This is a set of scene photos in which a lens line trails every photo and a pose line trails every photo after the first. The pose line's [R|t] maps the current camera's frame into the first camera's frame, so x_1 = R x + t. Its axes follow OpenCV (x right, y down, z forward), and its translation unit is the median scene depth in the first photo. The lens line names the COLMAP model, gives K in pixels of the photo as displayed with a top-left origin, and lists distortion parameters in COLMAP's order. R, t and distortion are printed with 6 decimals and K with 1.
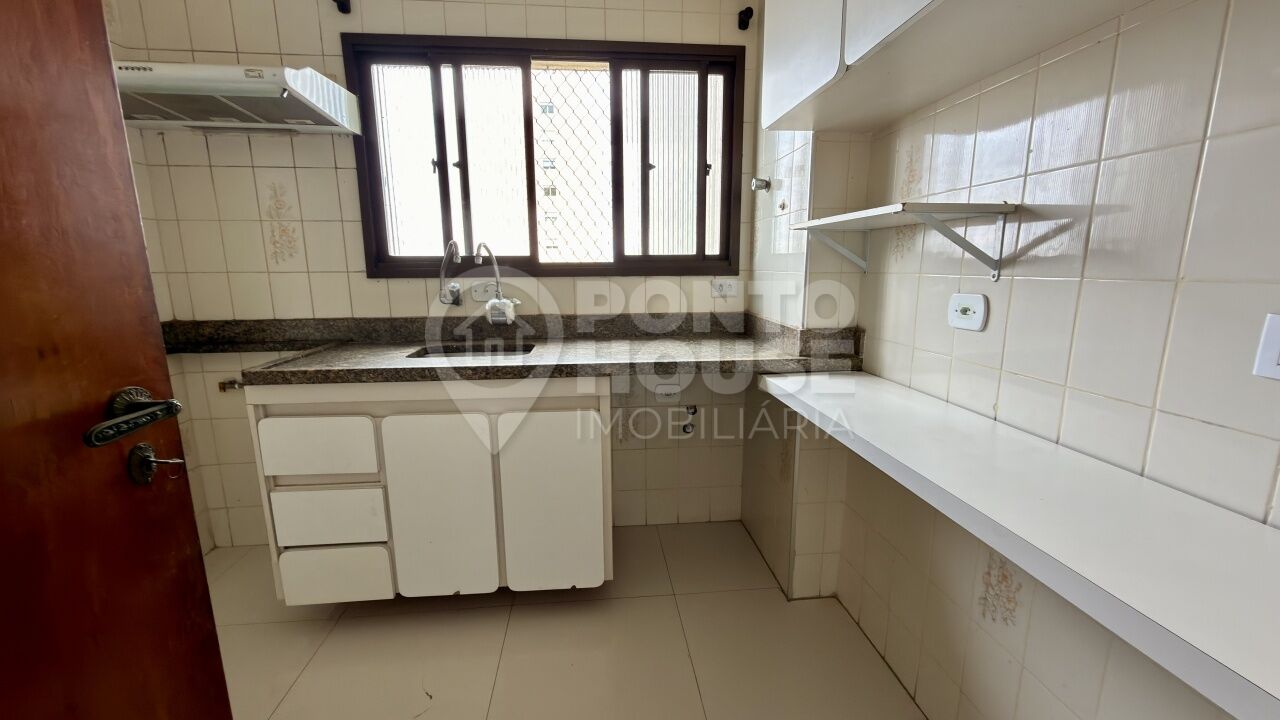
lens RADIAL K [[510.0, 0, 640.4], [0, 510.0, 358.3], [0, 0, 1]] dist [-0.000137, 0.000159]
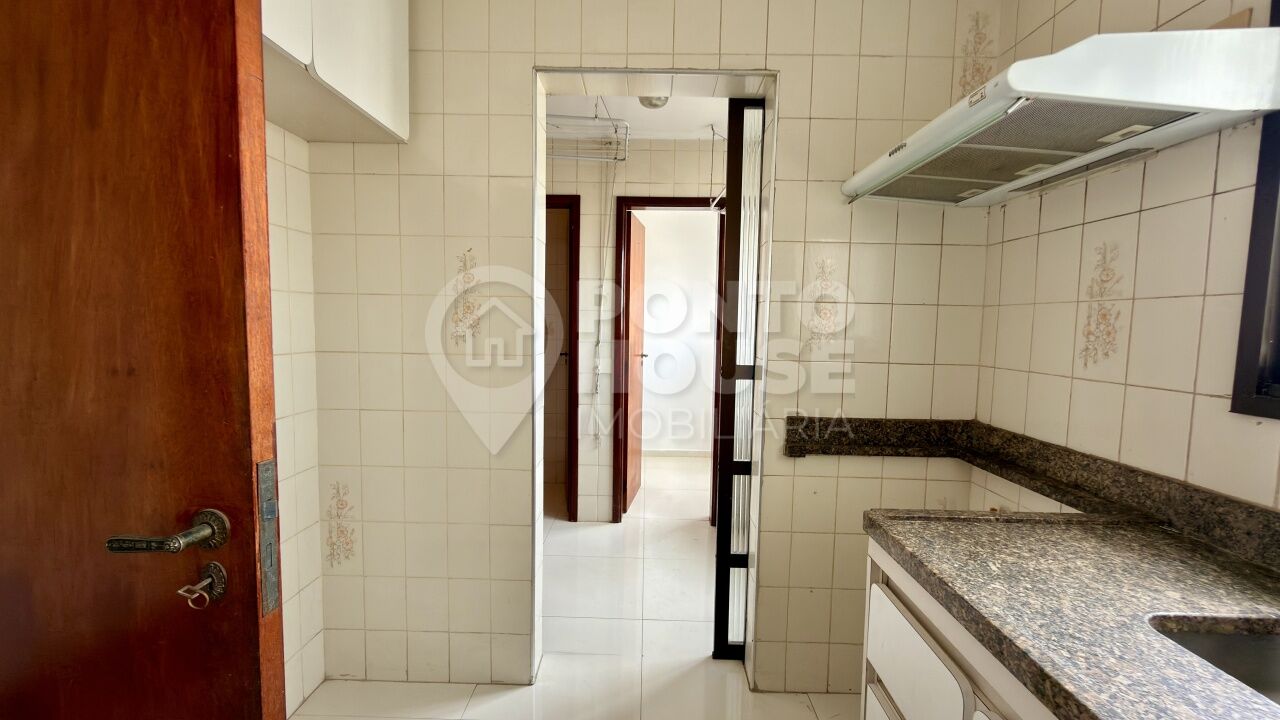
lens RADIAL K [[510.0, 0, 638.4], [0, 510.0, 357.8], [0, 0, 1]] dist [-0.000137, 0.000159]
pose [[-0.122835, 0.068879, -0.990034, -0.006863], [-0.203698, 0.974599, 0.093078, -0.140432], [0.971297, 0.213101, -0.105684, 0.517882]]
